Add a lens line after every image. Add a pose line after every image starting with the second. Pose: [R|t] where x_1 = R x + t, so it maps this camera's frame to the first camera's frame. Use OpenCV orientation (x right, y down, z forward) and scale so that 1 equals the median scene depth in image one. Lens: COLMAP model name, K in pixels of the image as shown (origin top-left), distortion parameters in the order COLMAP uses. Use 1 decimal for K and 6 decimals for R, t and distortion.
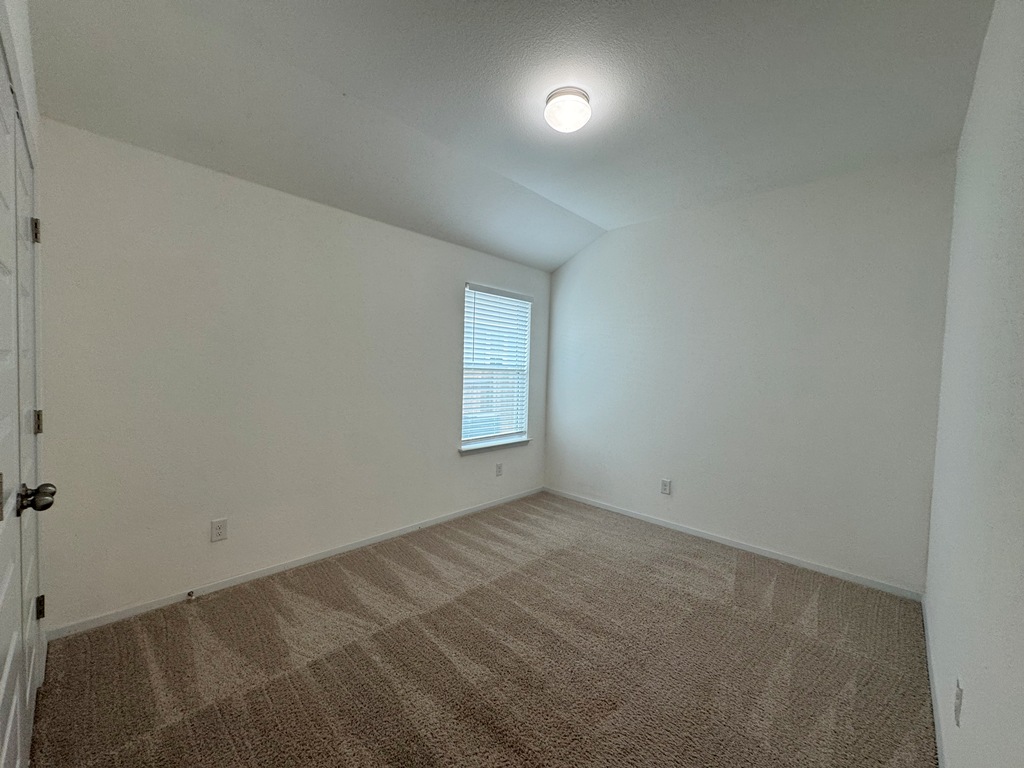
lens RADIAL K [[411.0, 0, 508.9], [0, 411.0, 380.8], [0, 0, 1]] dist [-0.004544, 0.001376]
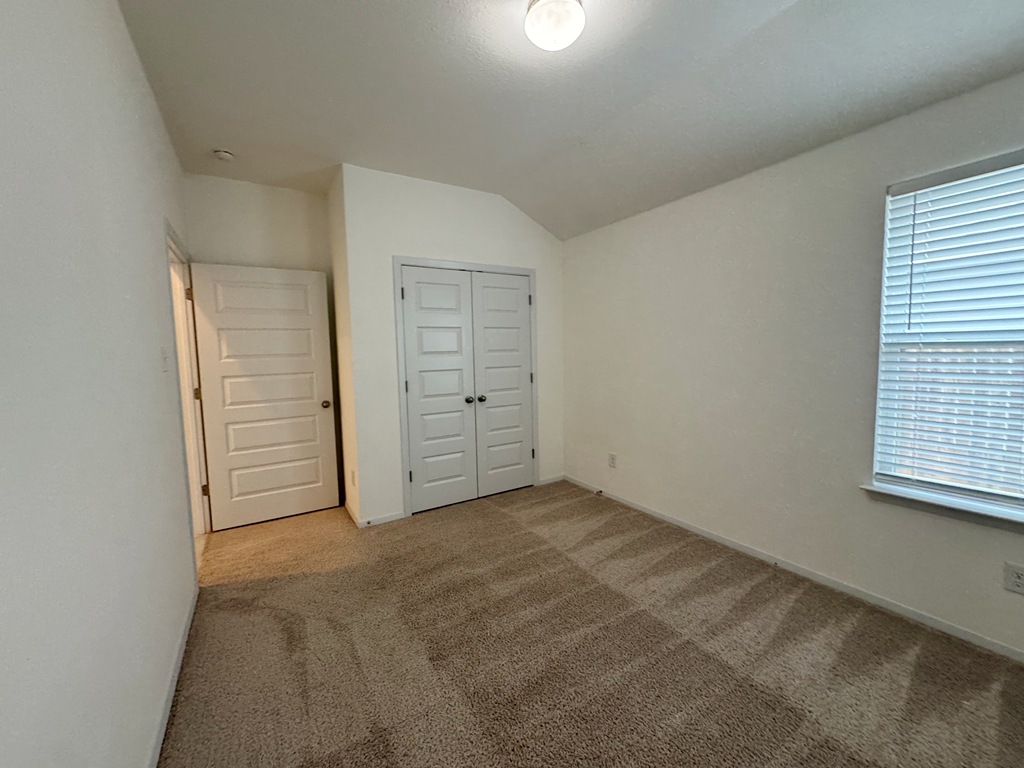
lens RADIAL K [[411.0, 0, 511.8], [0, 411.0, 384.0], [0, 0, 1]] dist [-0.004544, 0.001376]
pose [[-0.245301, 0.042705, -0.968506, 0.762656], [-0.022734, 0.998501, 0.049786, 0.009383], [0.969180, 0.034231, -0.243963, 0.895198]]
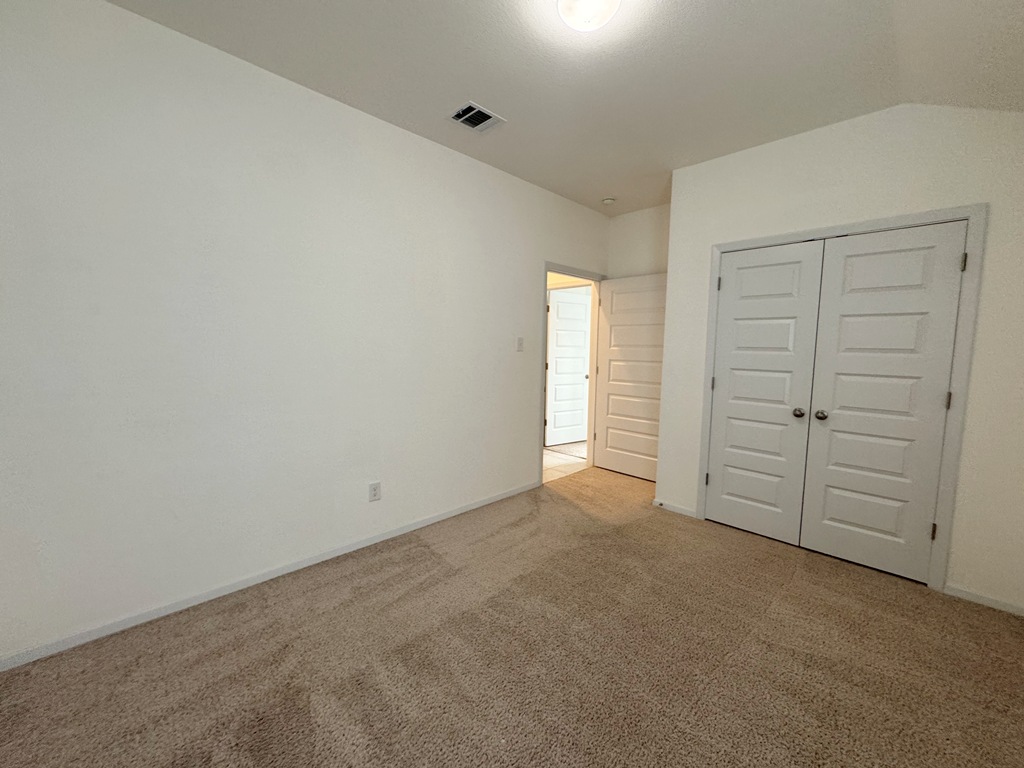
lens RADIAL K [[411.0, 0, 509.5], [0, 411.0, 383.5], [0, 0, 1]] dist [-0.004544, 0.001376]
pose [[-0.997845, -0.061980, 0.021536, 0.195072], [-0.058617, 0.989529, 0.131899, -0.033021], [-0.029485, 0.130352, -0.991029, 1.446979]]
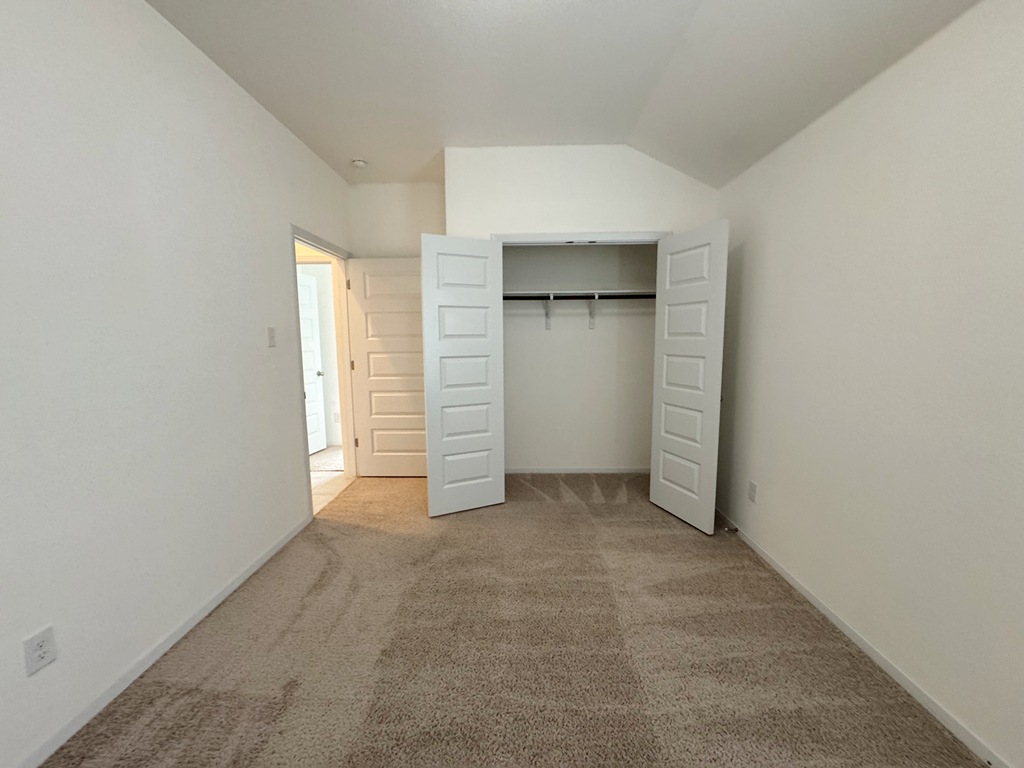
lens RADIAL K [[411.0, 0, 510.0], [0, 411.0, 384.0], [0, 0, 1]] dist [-0.004544, 0.001376]
pose [[-0.735548, 0.044010, -0.676041, 0.438579], [-0.048489, 0.991909, 0.117330, -0.015894], [0.675735, 0.119082, -0.727463, 1.182126]]
